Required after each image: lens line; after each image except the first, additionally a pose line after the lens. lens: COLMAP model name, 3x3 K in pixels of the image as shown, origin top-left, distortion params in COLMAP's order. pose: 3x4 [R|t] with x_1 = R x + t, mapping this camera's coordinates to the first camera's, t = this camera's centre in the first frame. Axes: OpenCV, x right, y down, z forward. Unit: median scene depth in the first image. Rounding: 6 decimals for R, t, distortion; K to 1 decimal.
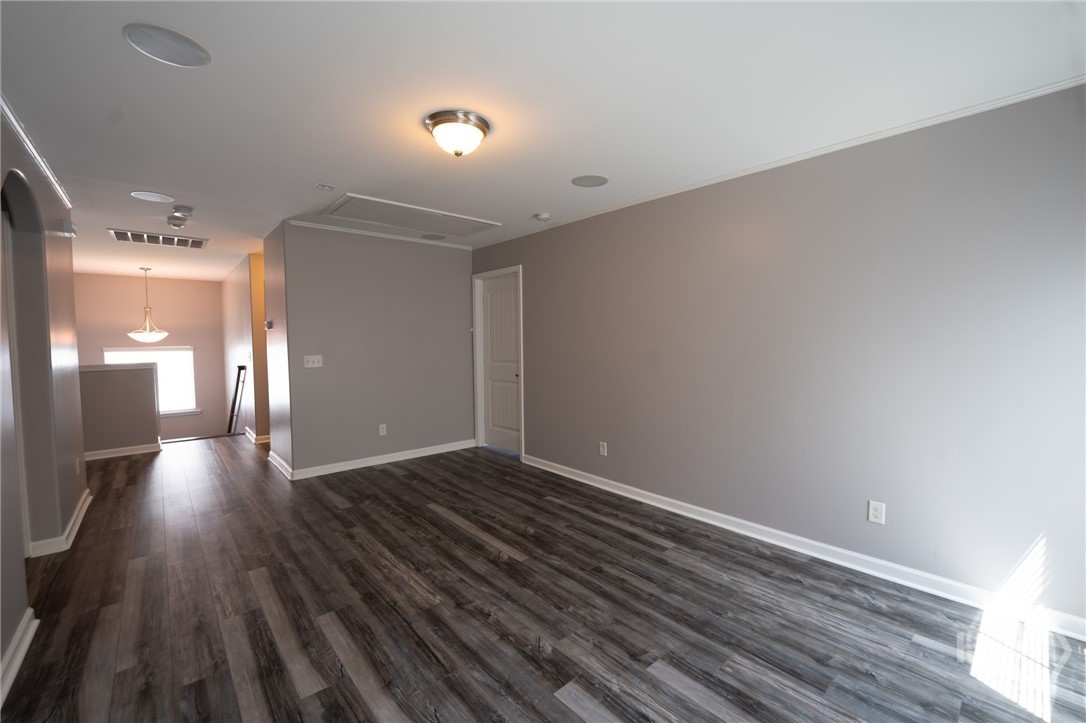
lens RADIAL K [[444.4, 0, 541.2], [0, 444.4, 361.1], [0, 0, 1]] dist [-0.033046, 0.006219]
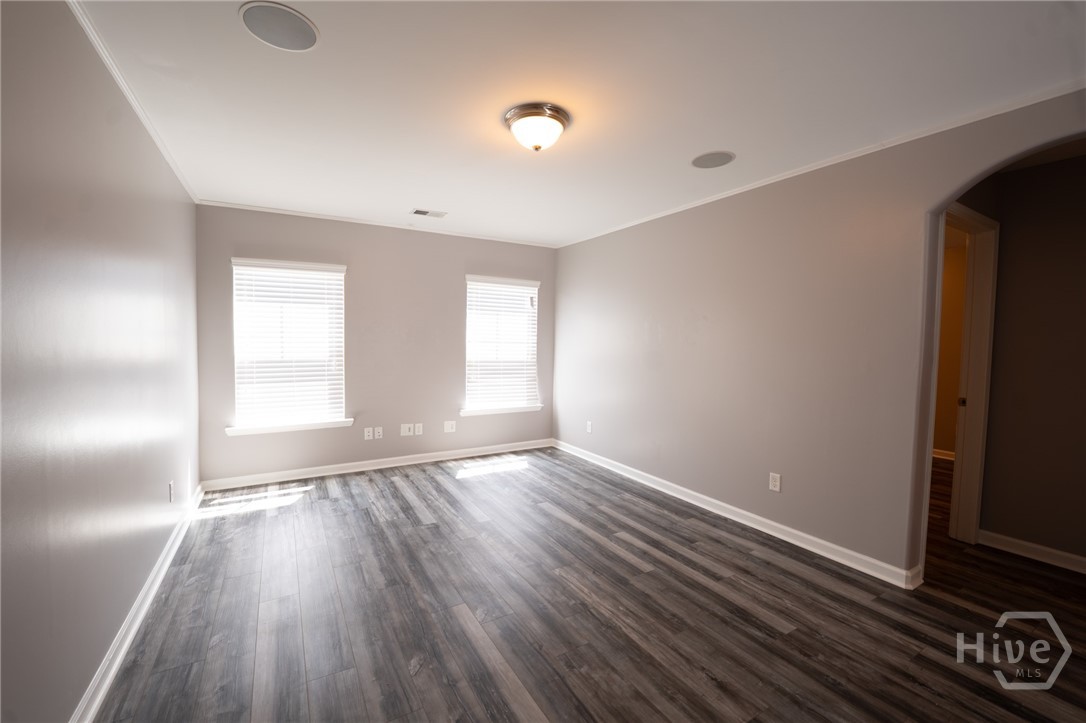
lens RADIAL K [[452.5, 0, 541.8], [0, 452.5, 363.8], [0, 0, 1]] dist [-0.033077, 0.005978]
pose [[-0.981810, -0.014590, 0.189306, -0.346639], [0.004994, 0.994714, 0.102565, -0.082794], [-0.189801, 0.101644, -0.976547, 1.767148]]
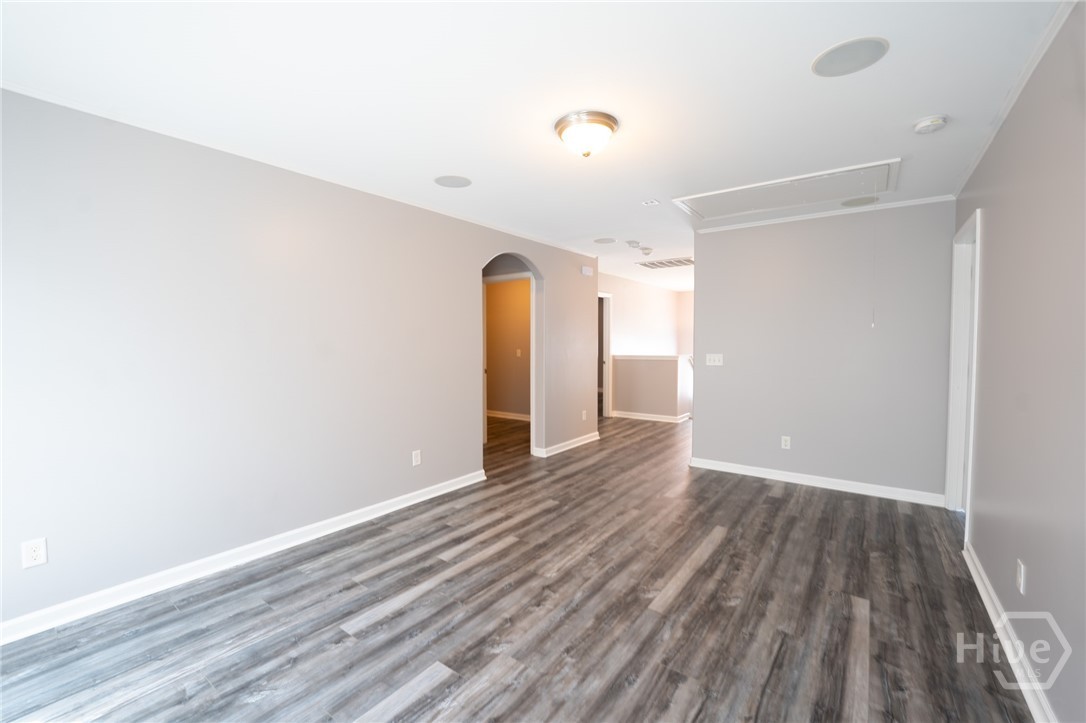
lens RADIAL K [[444.4, 0, 541.2], [0, 444.4, 361.1], [0, 0, 1]] dist [-0.033046, 0.006219]
pose [[0.211211, 0.050412, -0.976140, 0.697852], [-0.048856, 0.997965, 0.040968, -0.032610], [0.976219, 0.039038, 0.213245, 0.614840]]
